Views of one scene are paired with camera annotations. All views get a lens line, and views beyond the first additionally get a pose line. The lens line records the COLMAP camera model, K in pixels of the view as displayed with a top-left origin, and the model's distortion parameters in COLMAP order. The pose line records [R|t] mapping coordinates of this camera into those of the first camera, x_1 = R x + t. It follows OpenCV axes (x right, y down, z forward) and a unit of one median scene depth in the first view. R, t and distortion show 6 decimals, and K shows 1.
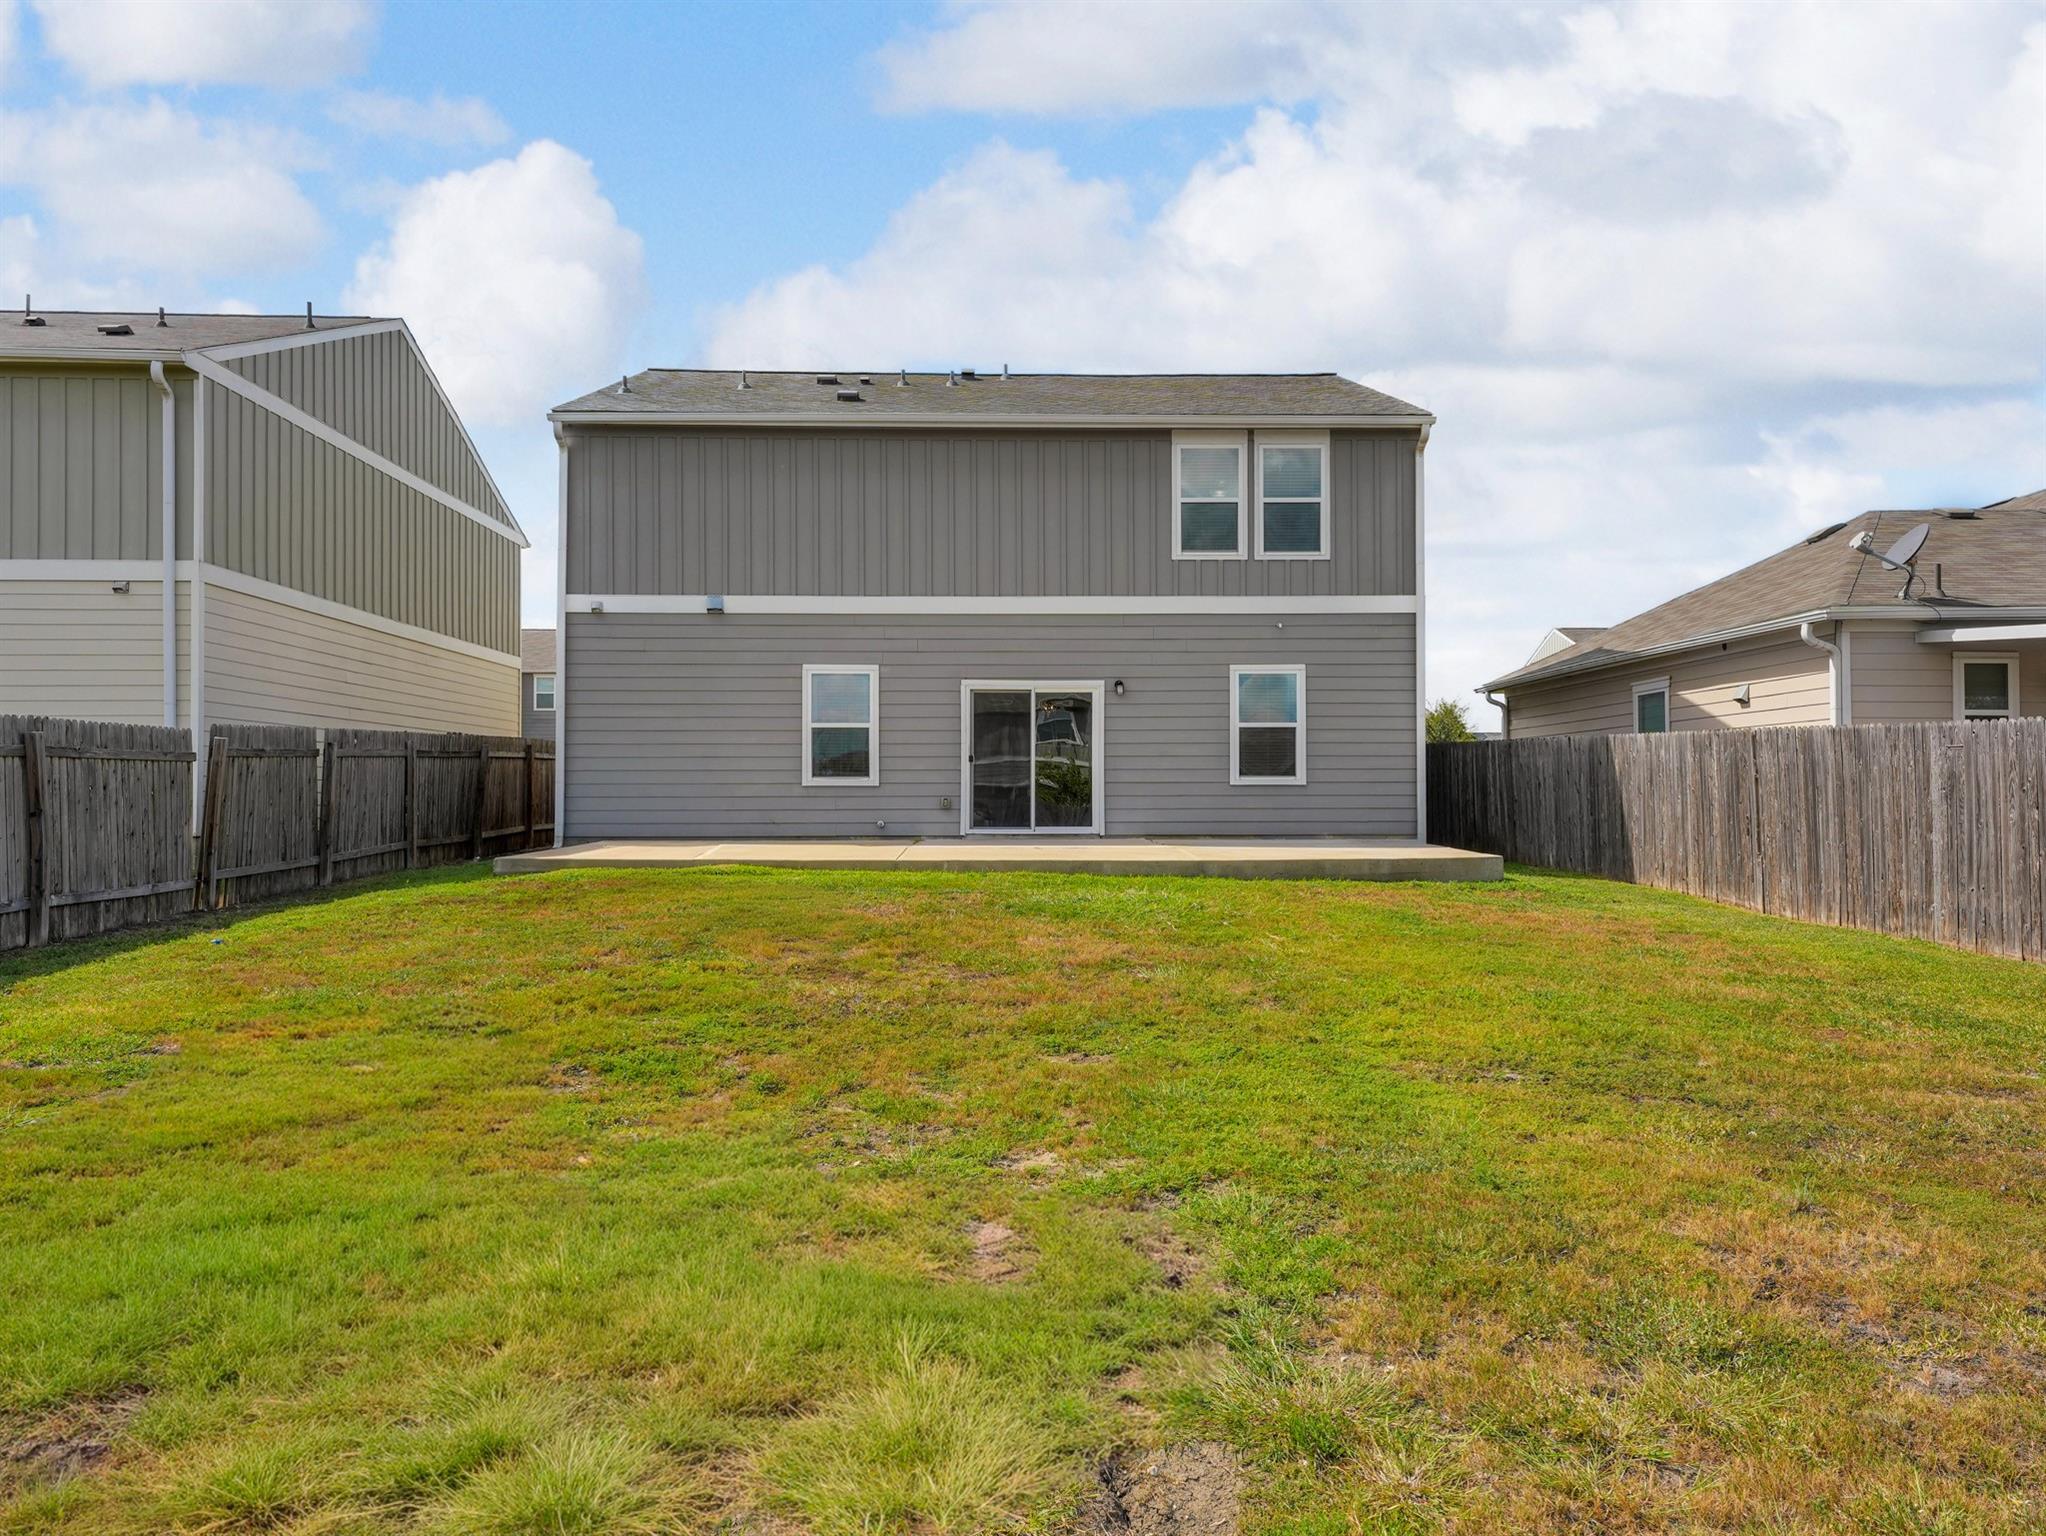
lens RADIAL K [[1353.1, 0, 1026.8], [0, 1353.1, 770.3], [0, 0, 1]] dist [0.042715, -0.001686]
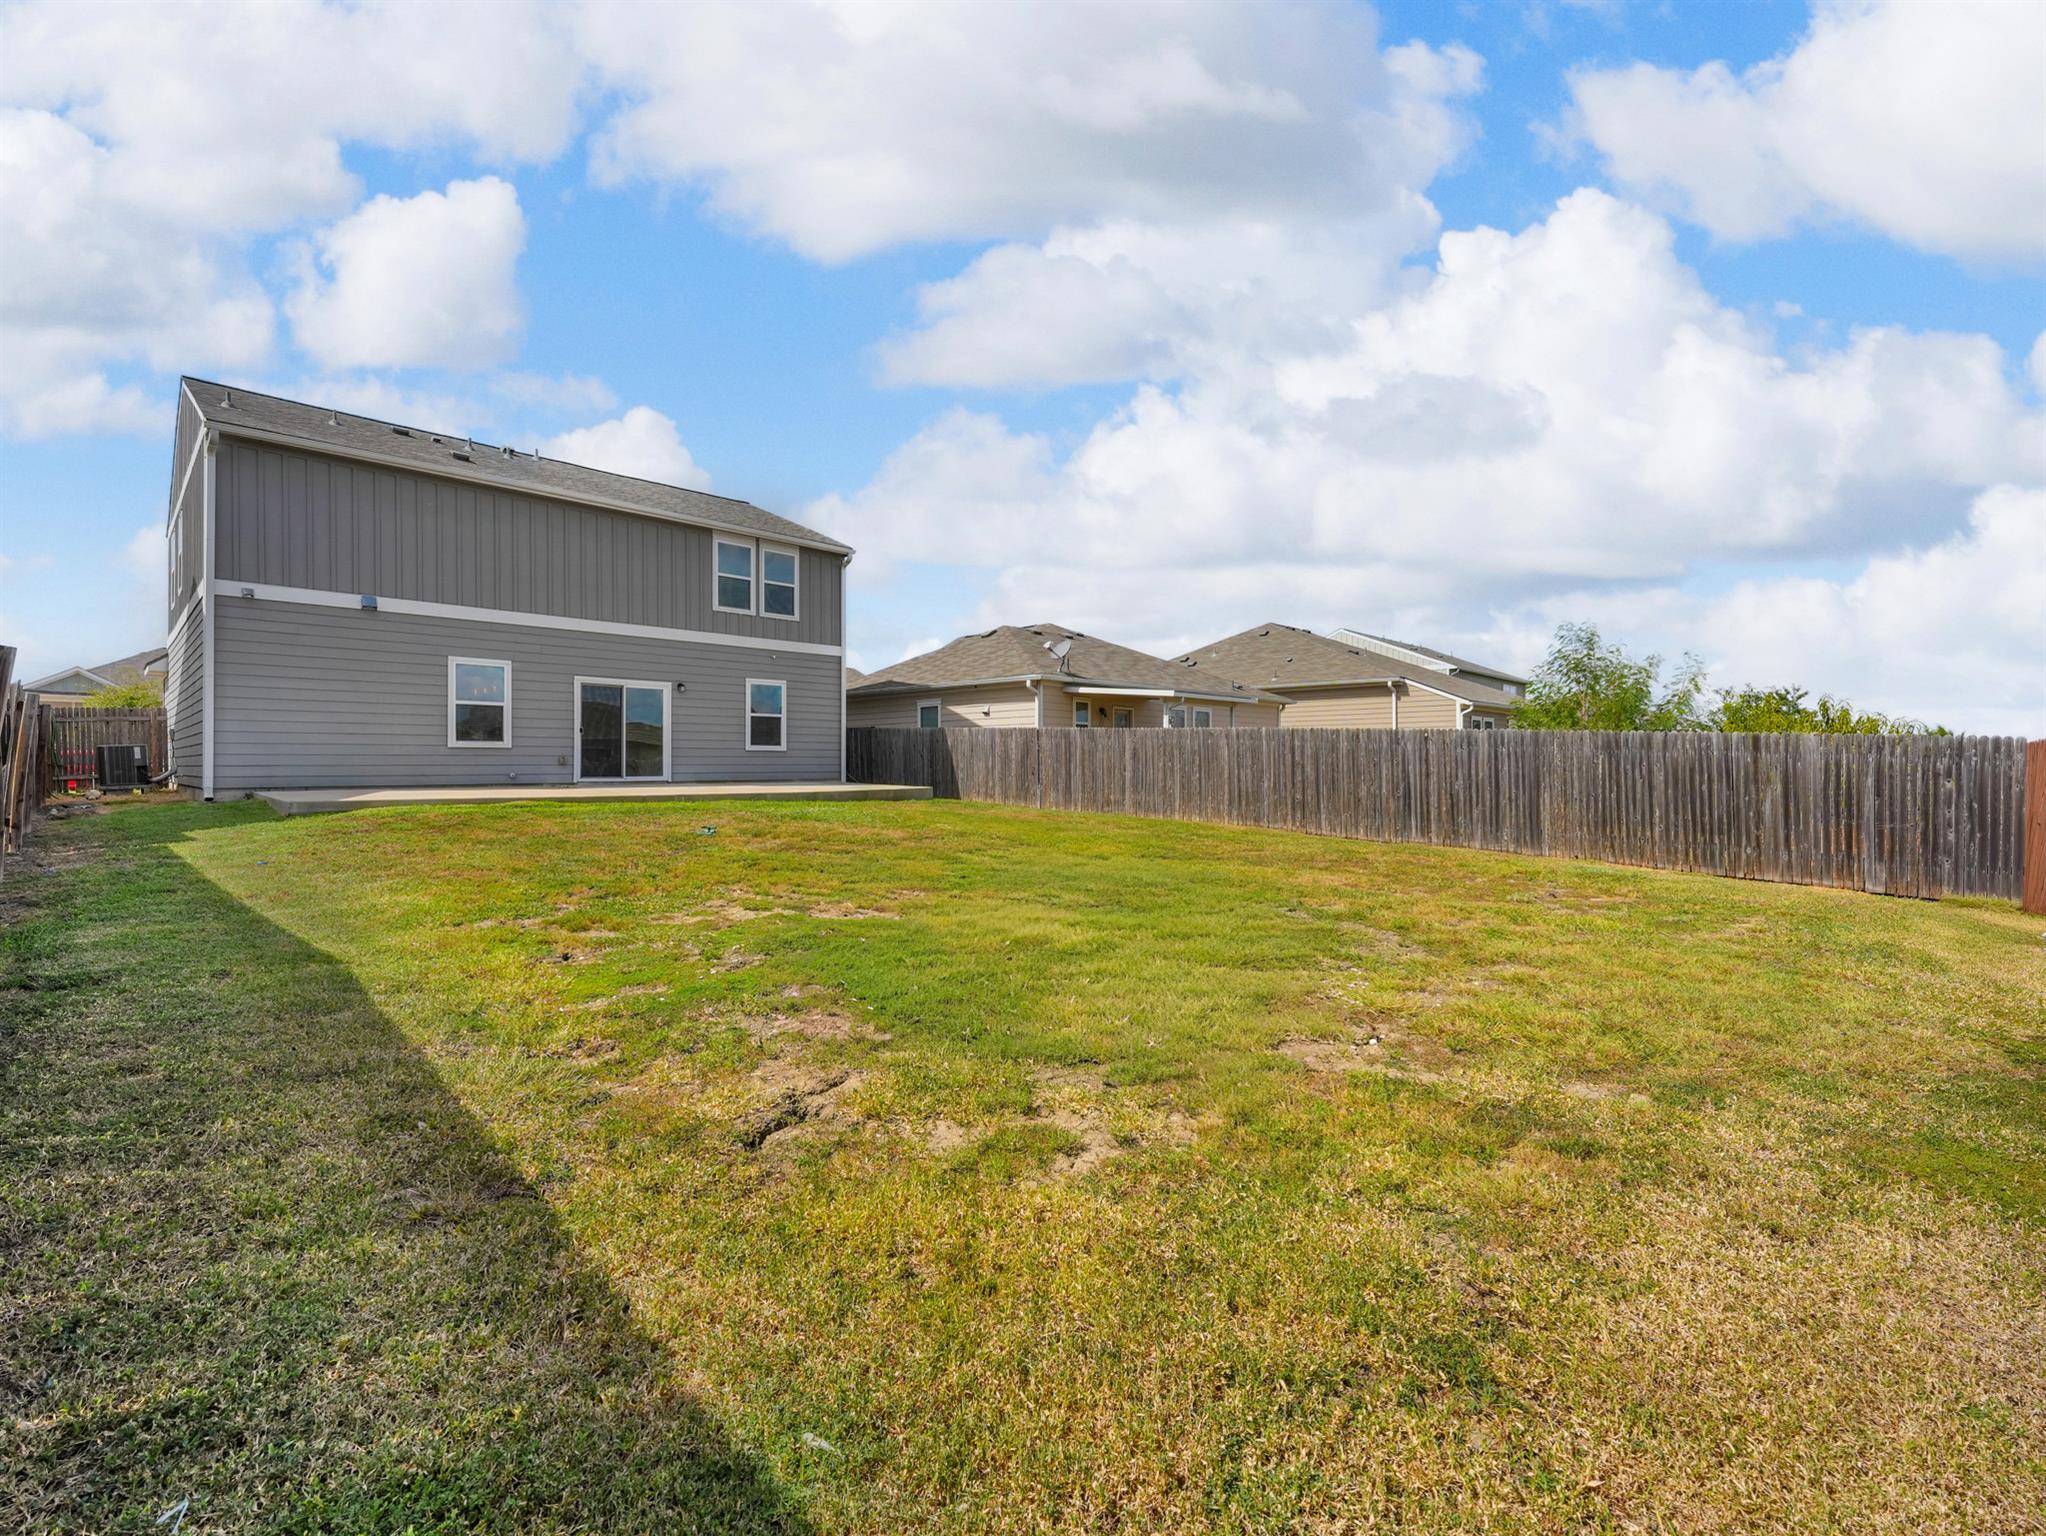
lens RADIAL K [[900.3, 0, 1023.5], [0, 900.3, 763.5], [0, 0, 1]] dist [-0.000554, -0.000158]
pose [[0.715987, 0.001529, 0.698112, -0.378053], [-0.016243, 0.999763, 0.014470, 0.005426], [-0.697925, -0.021700, 0.715842, -0.029300]]
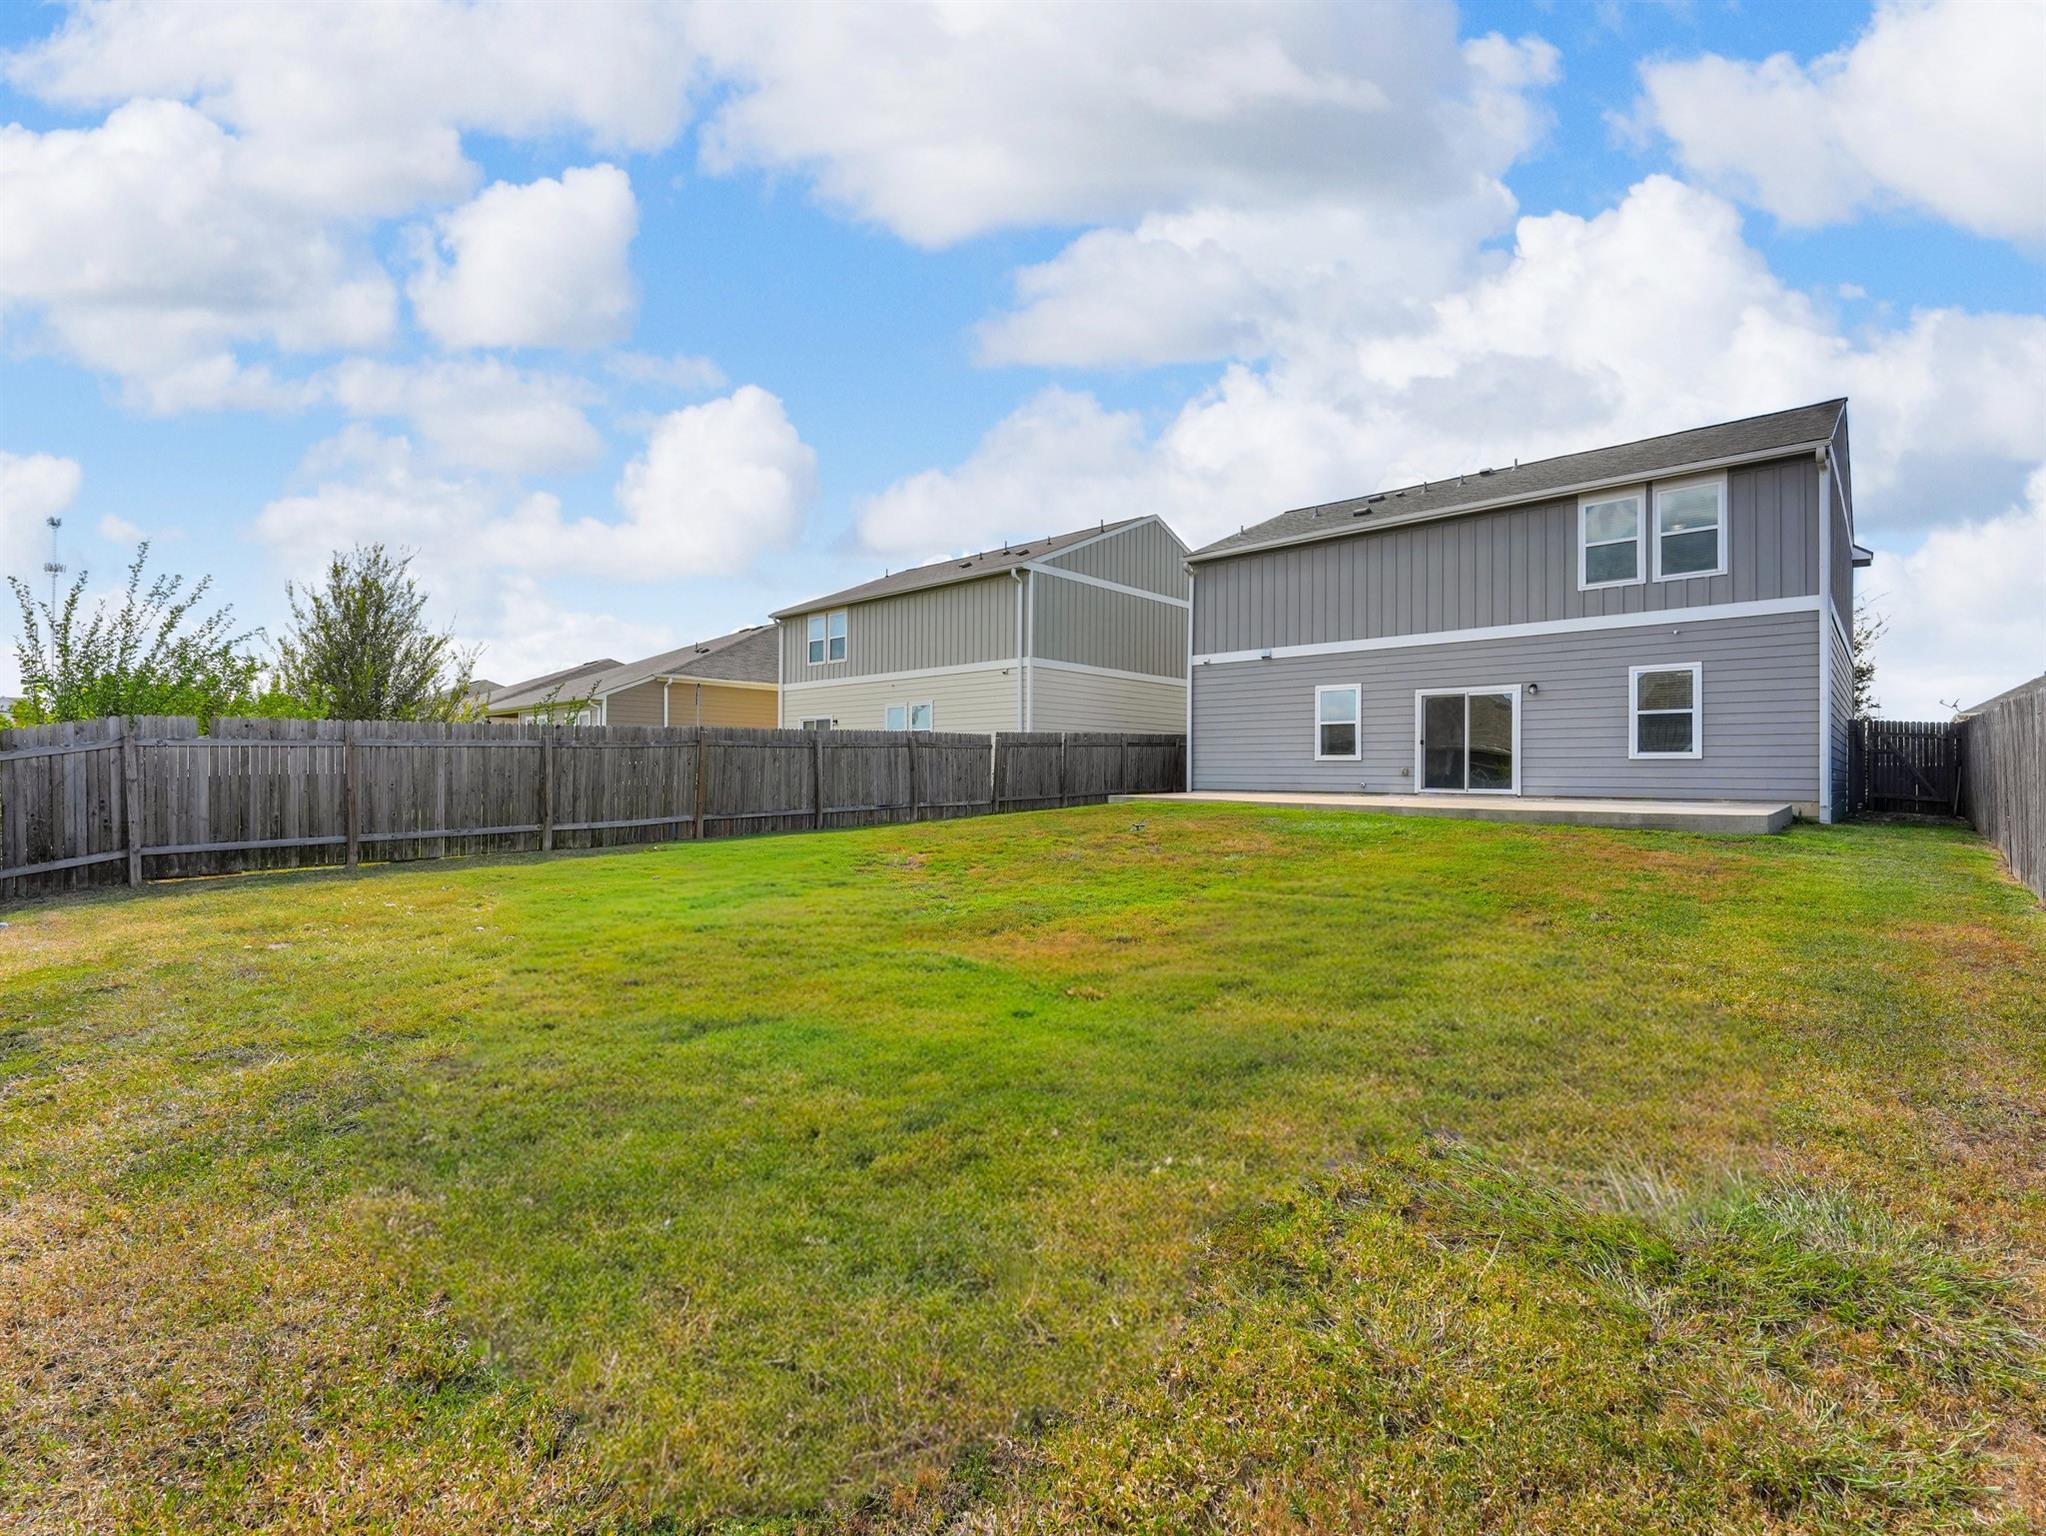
lens RADIAL K [[900.3, 0, 1014.8], [0, 900.3, 764.0], [0, 0, 1]] dist [-0.000554, -0.000158]
pose [[0.712770, 0.000660, -0.701397, 0.336786], [0.004892, 0.999971, 0.005912, 0.007524], [0.701380, -0.007645, 0.712746, -0.026573]]
